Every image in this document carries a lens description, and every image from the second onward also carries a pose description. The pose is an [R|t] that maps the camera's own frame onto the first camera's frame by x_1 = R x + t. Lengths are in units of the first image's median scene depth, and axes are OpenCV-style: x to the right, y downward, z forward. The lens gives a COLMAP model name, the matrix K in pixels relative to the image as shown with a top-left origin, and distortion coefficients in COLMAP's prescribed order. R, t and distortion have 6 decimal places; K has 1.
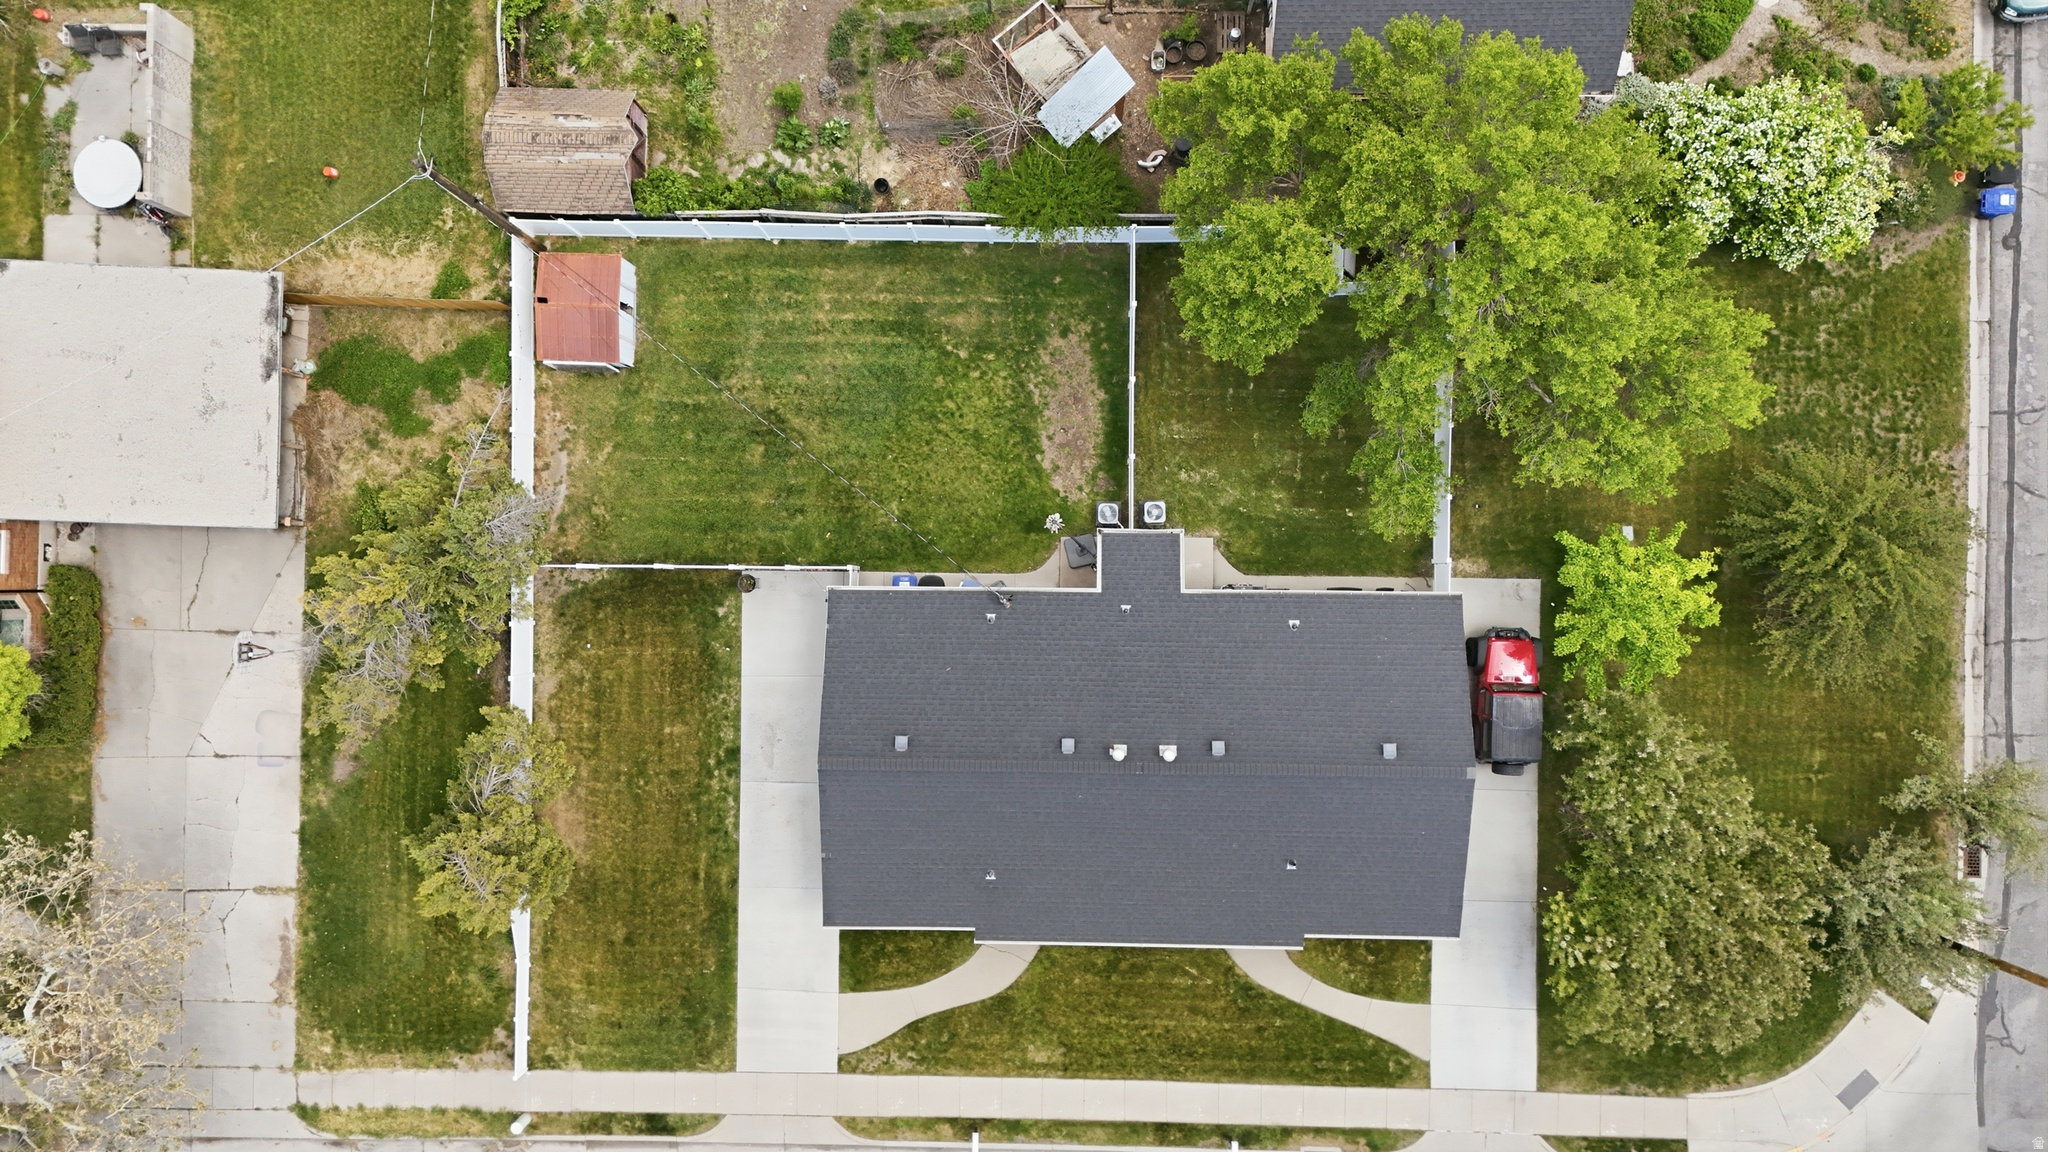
lens RADIAL K [[1500.4, 0, 1024.0], [0, 1500.4, 576.0], [0, 0, 1]] dist [0.085102, -0.086961]
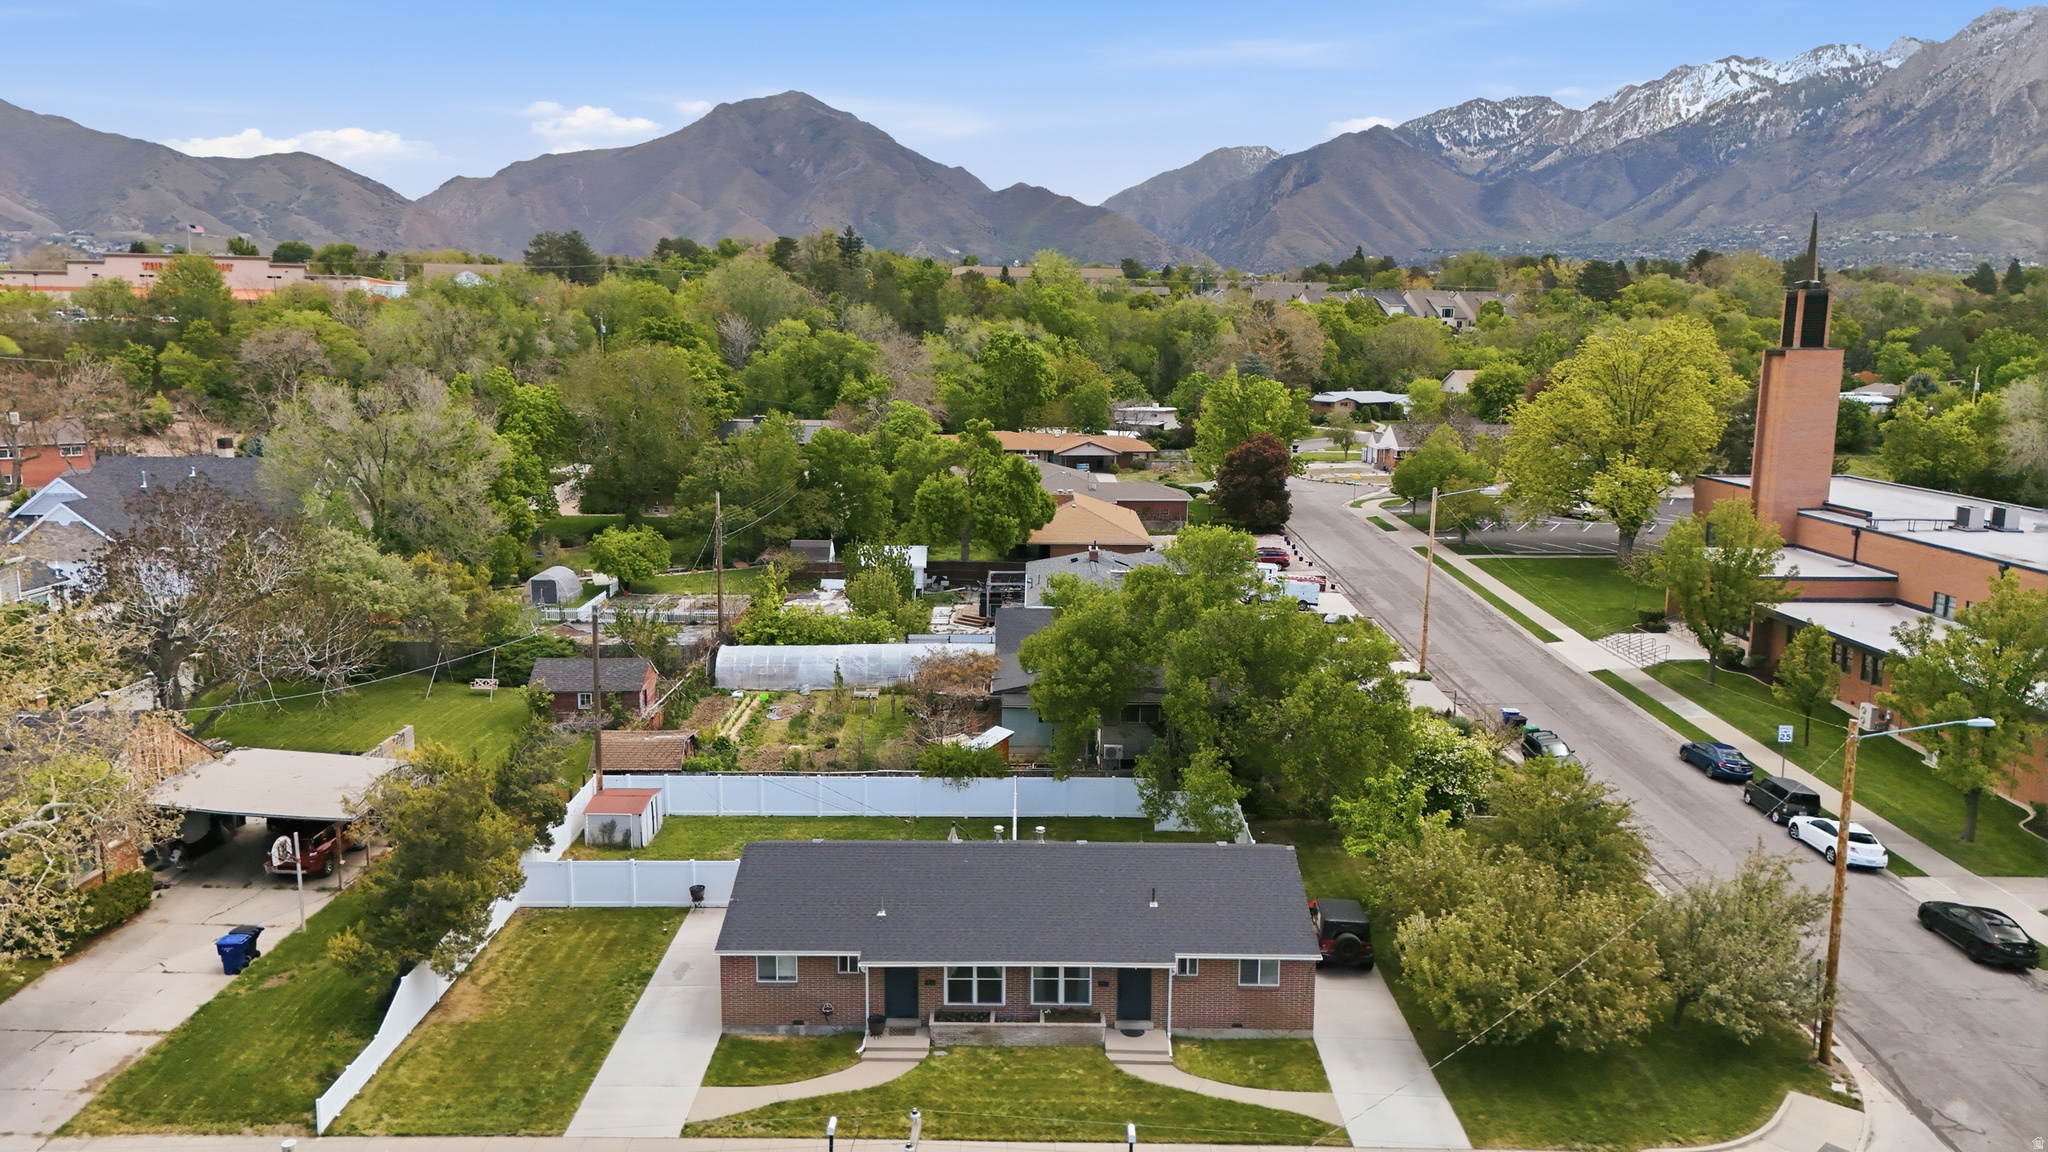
lens RADIAL K [[1508.0, 0, 1014.8], [0, 1508.0, 580.1], [0, 0, 1]] dist [0.080958, -0.074815]
pose [[0.999482, 0.031708, 0.005577, 0.055567], [0.000102, 0.170088, -0.985429, 1.145326], [-0.032194, 0.984919, 0.169996, 0.528741]]
